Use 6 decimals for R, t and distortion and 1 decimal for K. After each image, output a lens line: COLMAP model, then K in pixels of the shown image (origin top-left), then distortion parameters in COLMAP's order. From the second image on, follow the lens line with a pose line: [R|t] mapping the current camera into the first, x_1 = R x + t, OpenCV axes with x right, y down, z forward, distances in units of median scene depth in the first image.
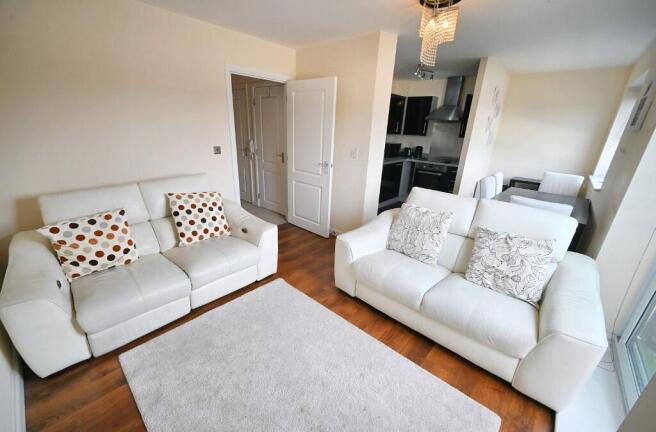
lens RADIAL K [[263.7, 0, 328.2], [0, 263.7, 224.0], [0, 0, 1]] dist [-0.001889, -0.000167]
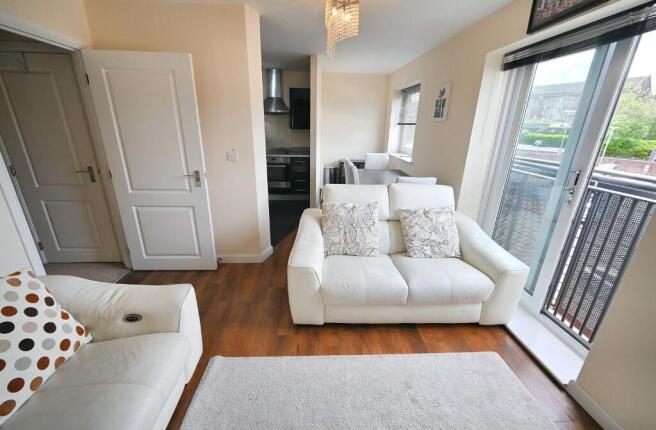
lens RADIAL K [[263.2, 0, 328.0], [0, 263.2, 215.0], [0, 0, 1]] dist [-0.001963, -0.000066]
pose [[0.709546, -0.256467, 0.656330, -0.326580], [0.254455, 0.961822, 0.100754, -0.129922], [-0.657113, 0.095517, 0.747716, 0.299429]]
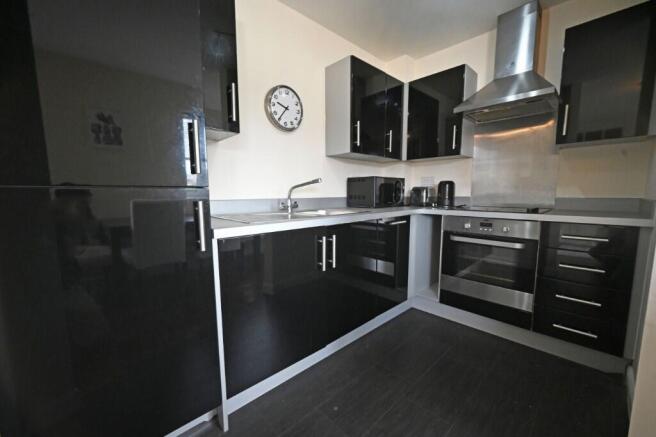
lens RADIAL K [[264.9, 0, 328.0], [0, 264.9, 218.5], [0, 0, 1]] dist [0.000001, -0.000011]
pose [[0.995893, -0.036240, -0.082969, 0.397275], [0.014185, 0.967535, -0.252339, -0.270653], [0.089421, 0.250126, 0.964075, 1.236557]]
